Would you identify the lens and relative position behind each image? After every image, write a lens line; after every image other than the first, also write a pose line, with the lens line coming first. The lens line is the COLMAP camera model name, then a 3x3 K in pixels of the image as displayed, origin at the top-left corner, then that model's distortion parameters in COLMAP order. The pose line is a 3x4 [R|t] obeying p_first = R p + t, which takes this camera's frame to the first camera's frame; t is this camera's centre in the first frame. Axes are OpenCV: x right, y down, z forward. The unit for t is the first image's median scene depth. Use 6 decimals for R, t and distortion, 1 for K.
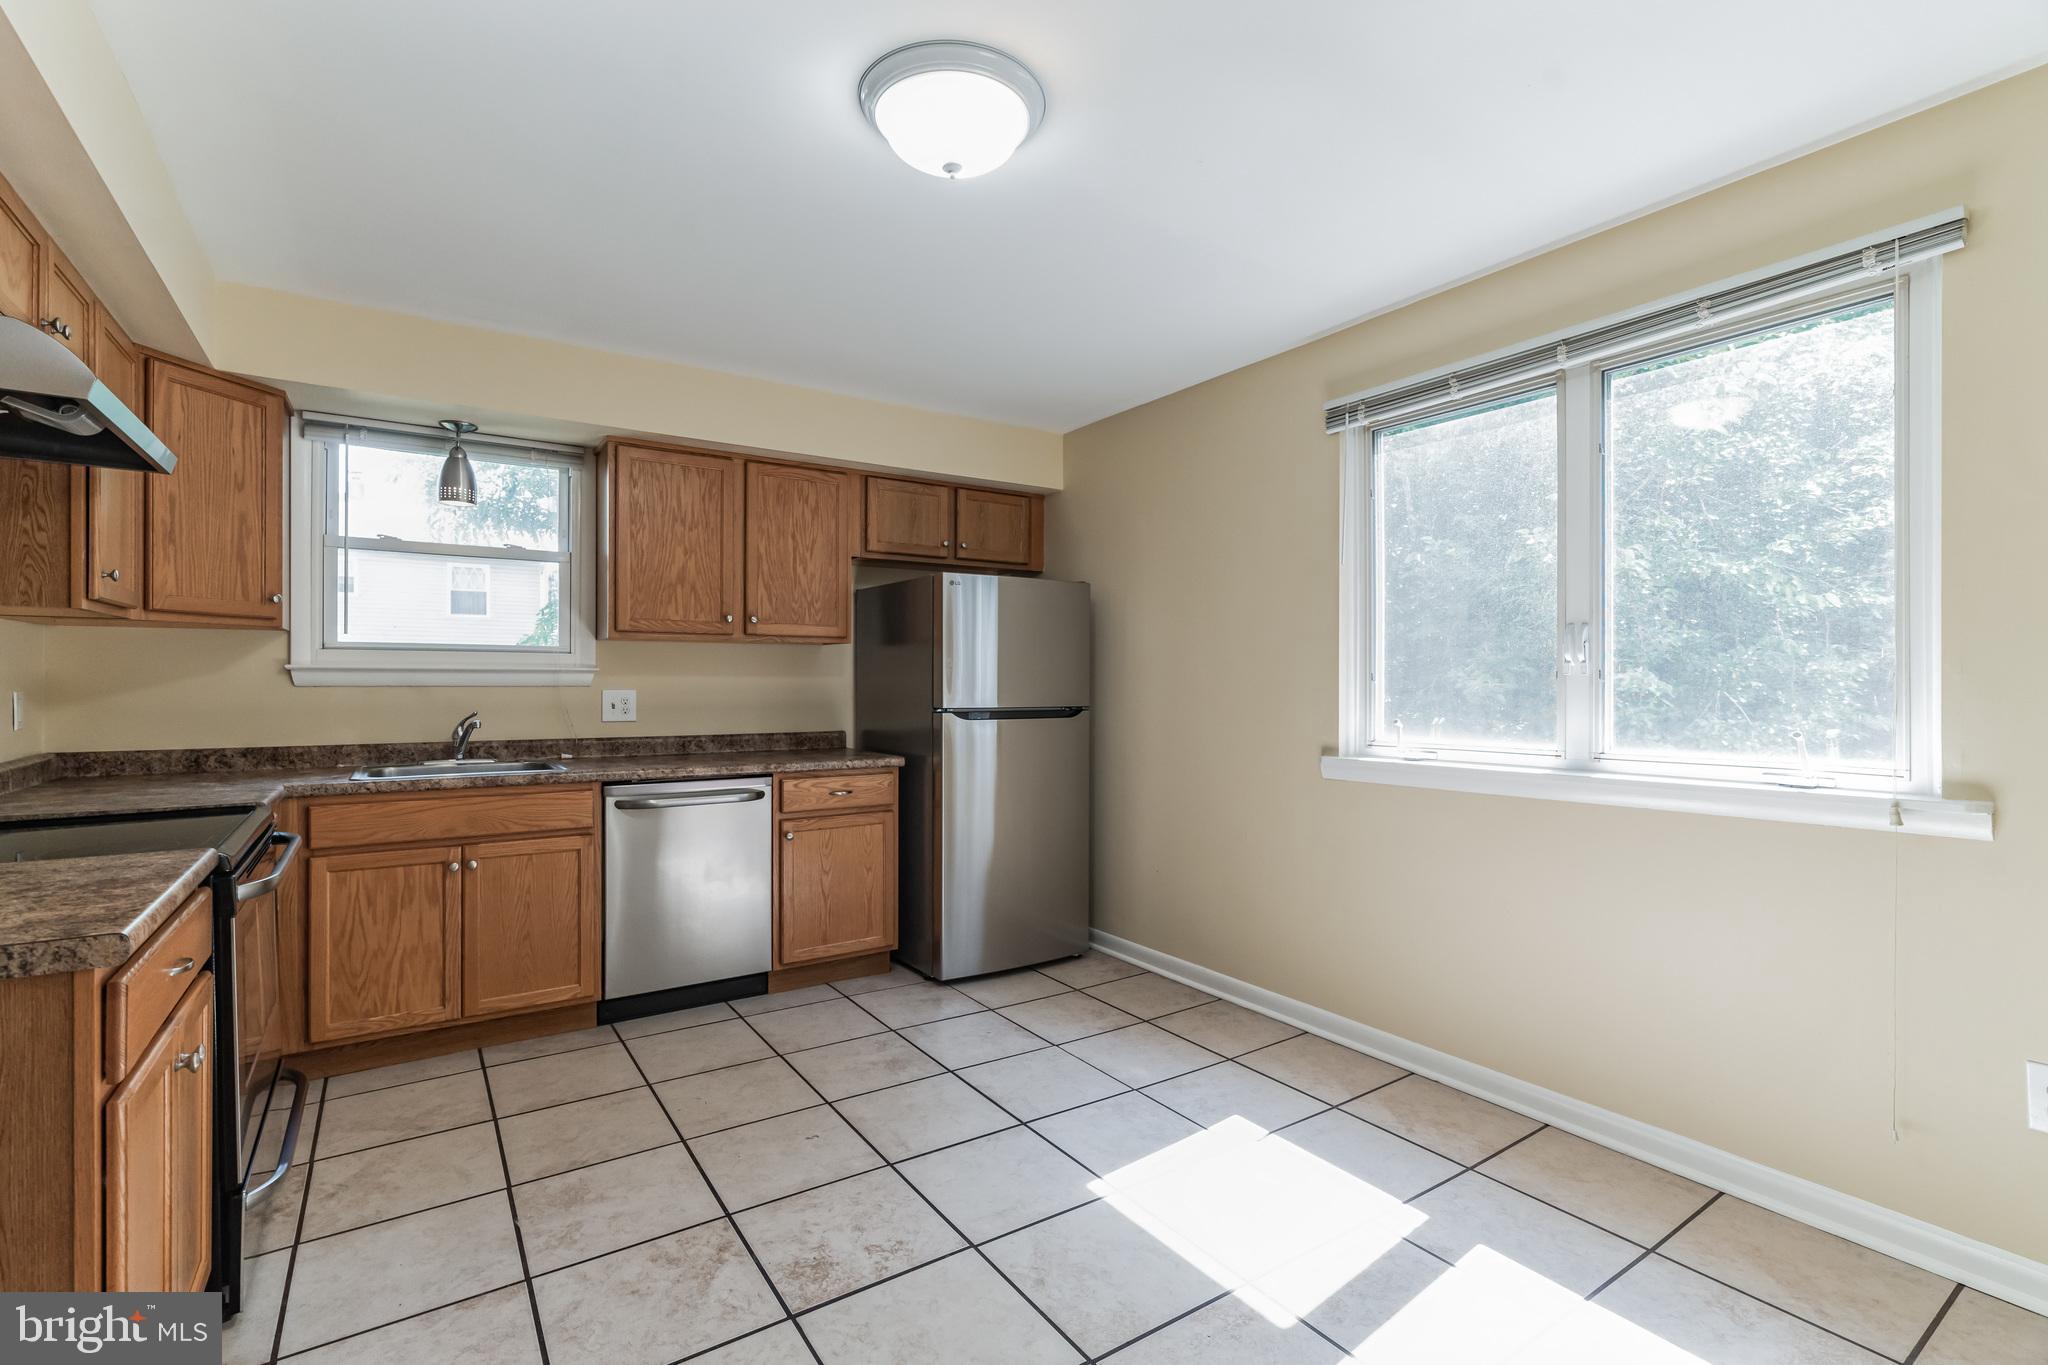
lens RADIAL K [[925.2, 0, 1015.9], [0, 925.2, 680.1], [0, 0, 1]] dist [-0.001222, 0.000589]
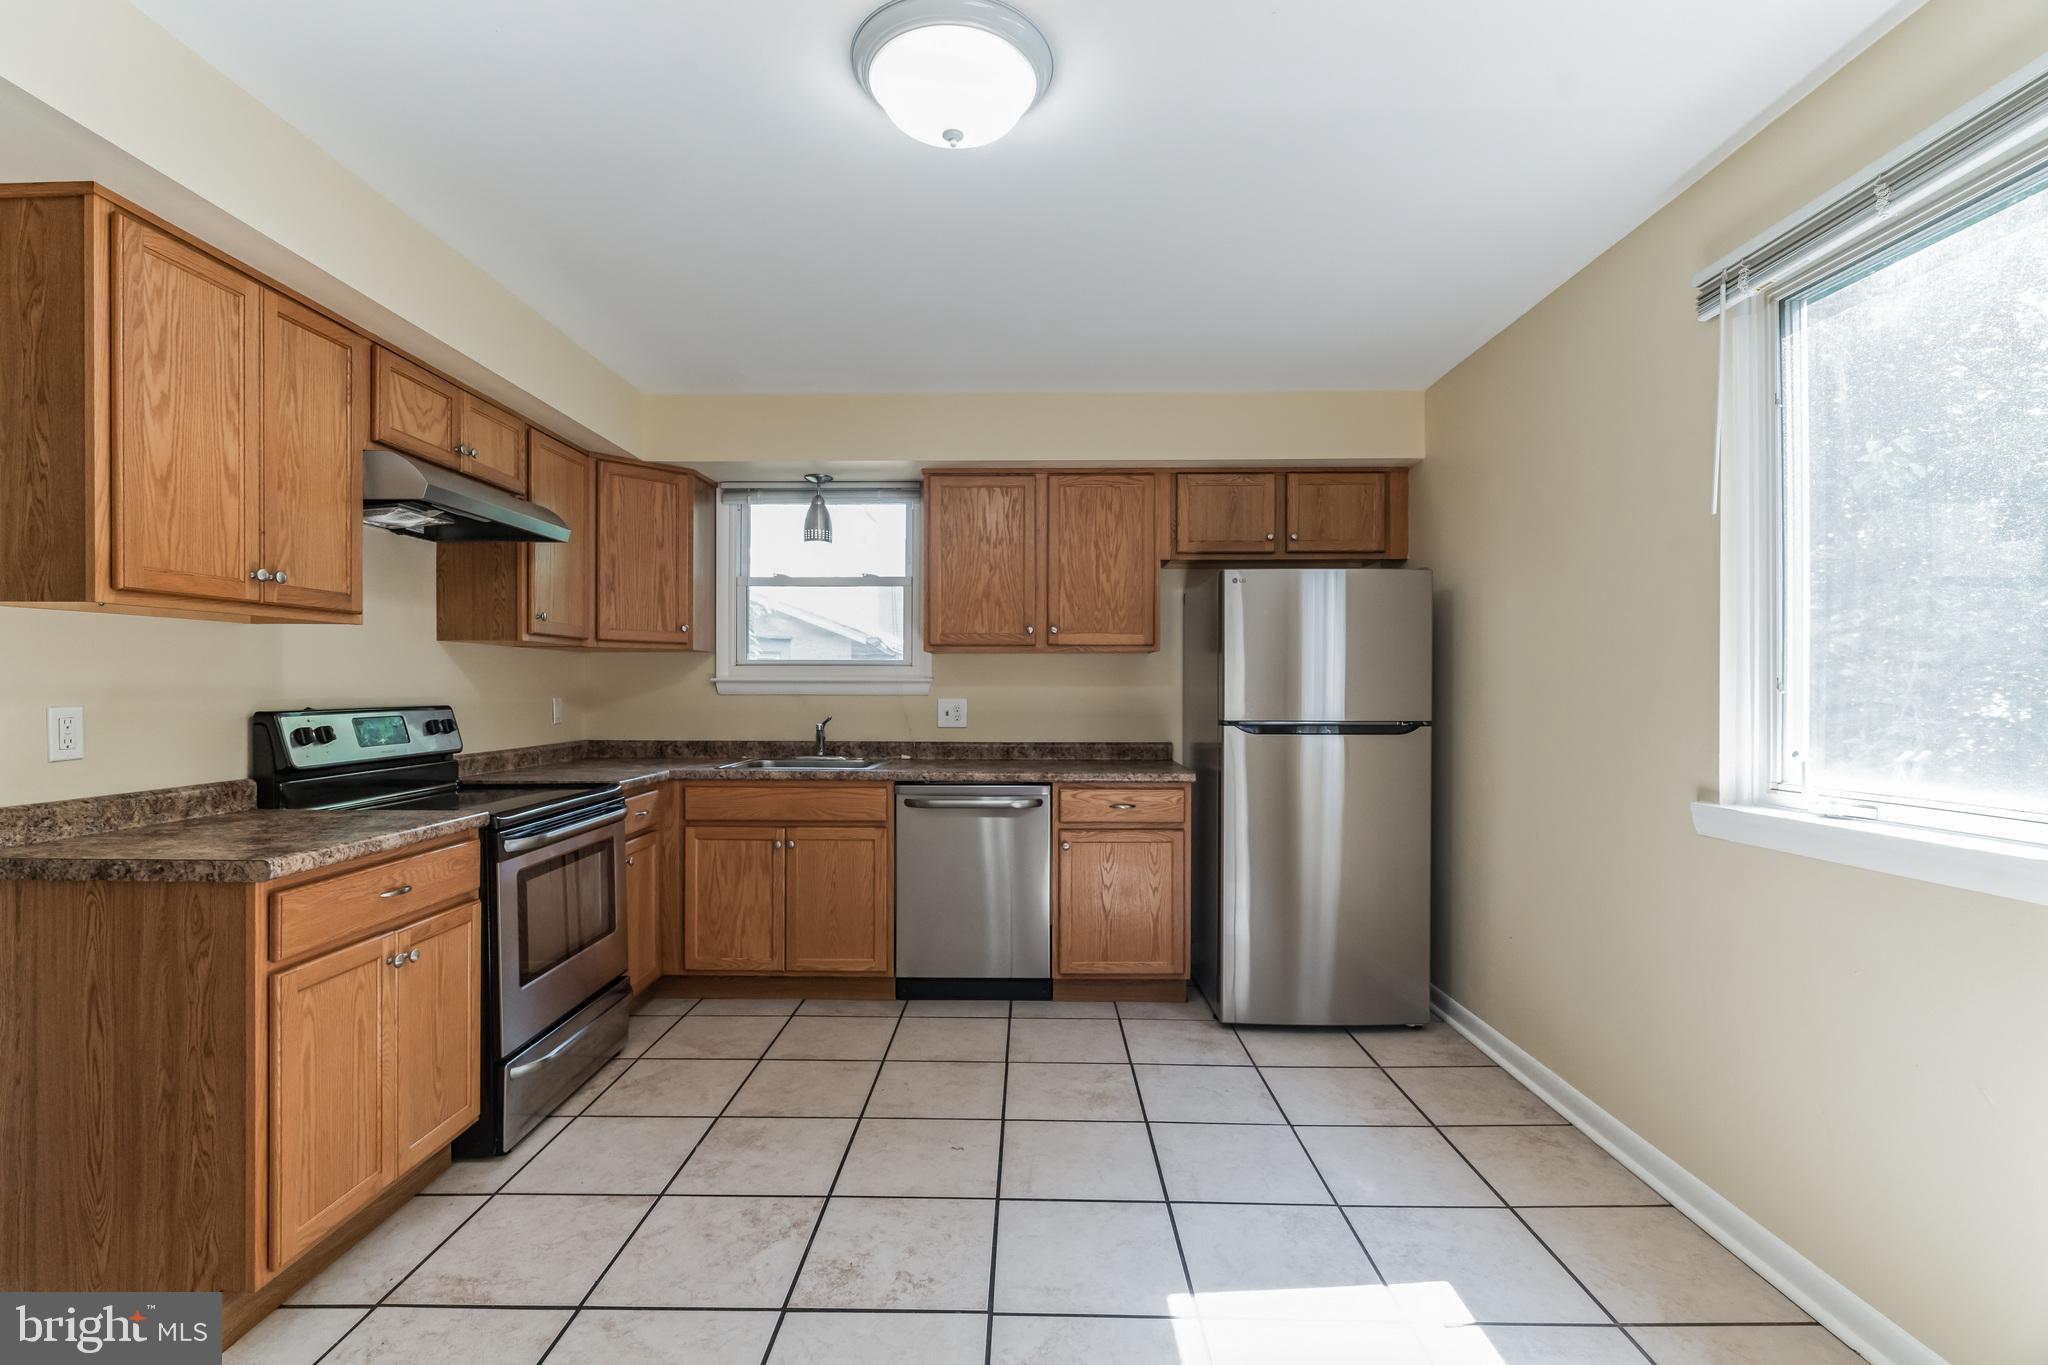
lens RADIAL K [[923.8, 0, 1019.7], [0, 923.8, 688.1], [0, 0, 1]] dist [-0.004018, 0.000146]
pose [[0.824238, -0.002022, -0.566240, 0.295356], [0.000847, 0.999997, -0.002338, 0.000842], [0.566243, 0.001447, 0.824237, 0.161949]]
